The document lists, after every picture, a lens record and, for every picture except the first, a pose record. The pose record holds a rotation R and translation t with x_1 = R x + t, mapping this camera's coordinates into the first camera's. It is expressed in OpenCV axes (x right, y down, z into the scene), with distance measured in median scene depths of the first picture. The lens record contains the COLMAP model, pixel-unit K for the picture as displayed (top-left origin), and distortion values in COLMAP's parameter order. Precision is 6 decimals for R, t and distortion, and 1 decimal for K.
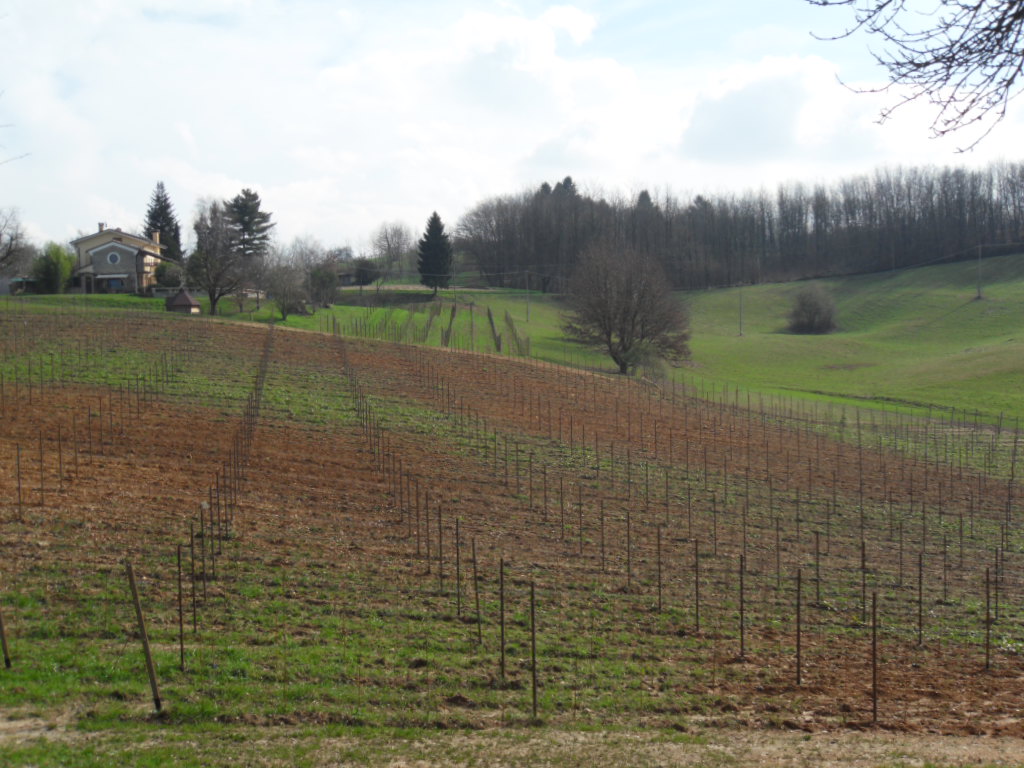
lens RADIAL K [[1285.8, 0, 512.2], [0, 1285.8, 384.1], [0, 0, 1]] dist [-0.037989, 0.000000]
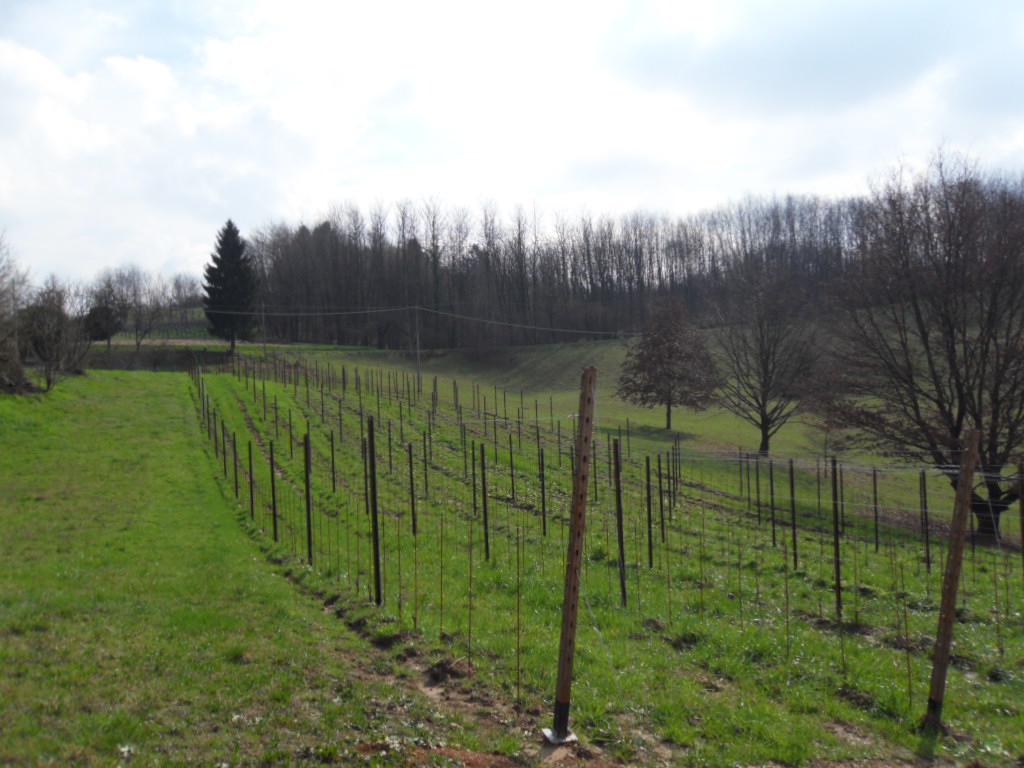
lens RADIAL K [[1078.5, 0, 512.3], [0, 1078.5, 388.4], [0, 0, 1]] dist [0.020510, 0.000000]
pose [[0.956584, -0.032016, 0.289692, -0.083172], [0.044468, 0.998344, -0.036500, -0.025845], [-0.288044, 0.047797, 0.956424, 0.452214]]
